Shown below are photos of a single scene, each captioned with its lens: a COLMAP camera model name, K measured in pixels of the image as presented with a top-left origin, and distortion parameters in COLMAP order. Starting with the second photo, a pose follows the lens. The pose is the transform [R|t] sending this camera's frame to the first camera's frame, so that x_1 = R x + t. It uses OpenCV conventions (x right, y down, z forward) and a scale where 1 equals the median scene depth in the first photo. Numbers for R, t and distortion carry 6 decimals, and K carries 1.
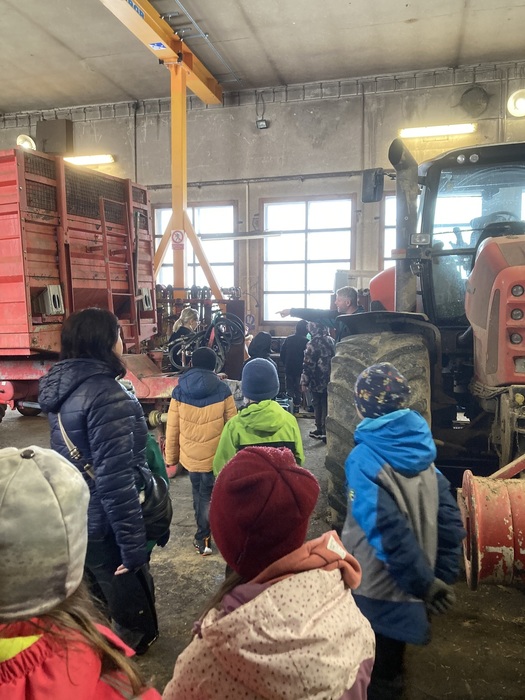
lens RADIAL K [[571.7, 0, 262.5], [0, 571.7, 350.0], [0, 0, 1]] dist [0.012911, 0.005956]
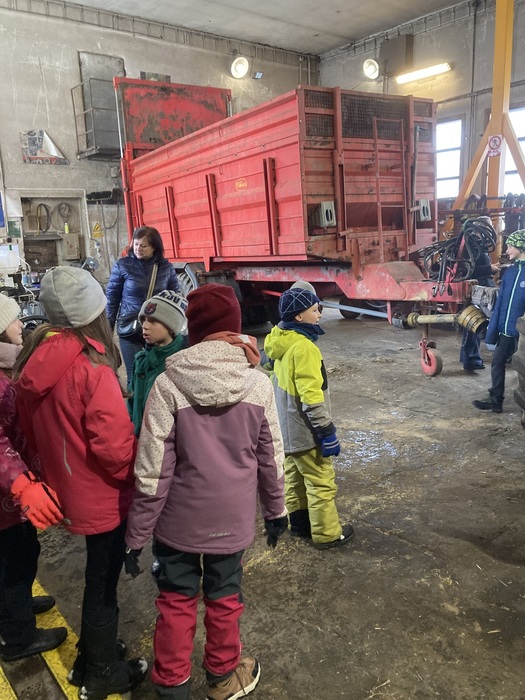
lens RADIAL K [[568.0, 0, 262.5], [0, 568.0, 350.0], [0, 0, 1]] dist [-0.007283, 0.001464]
pose [[0.811257, 0.094188, -0.577053, 0.216759], [-0.009797, 0.988991, 0.147652, 0.018223], [0.584607, -0.114130, 0.803249, -0.061225]]
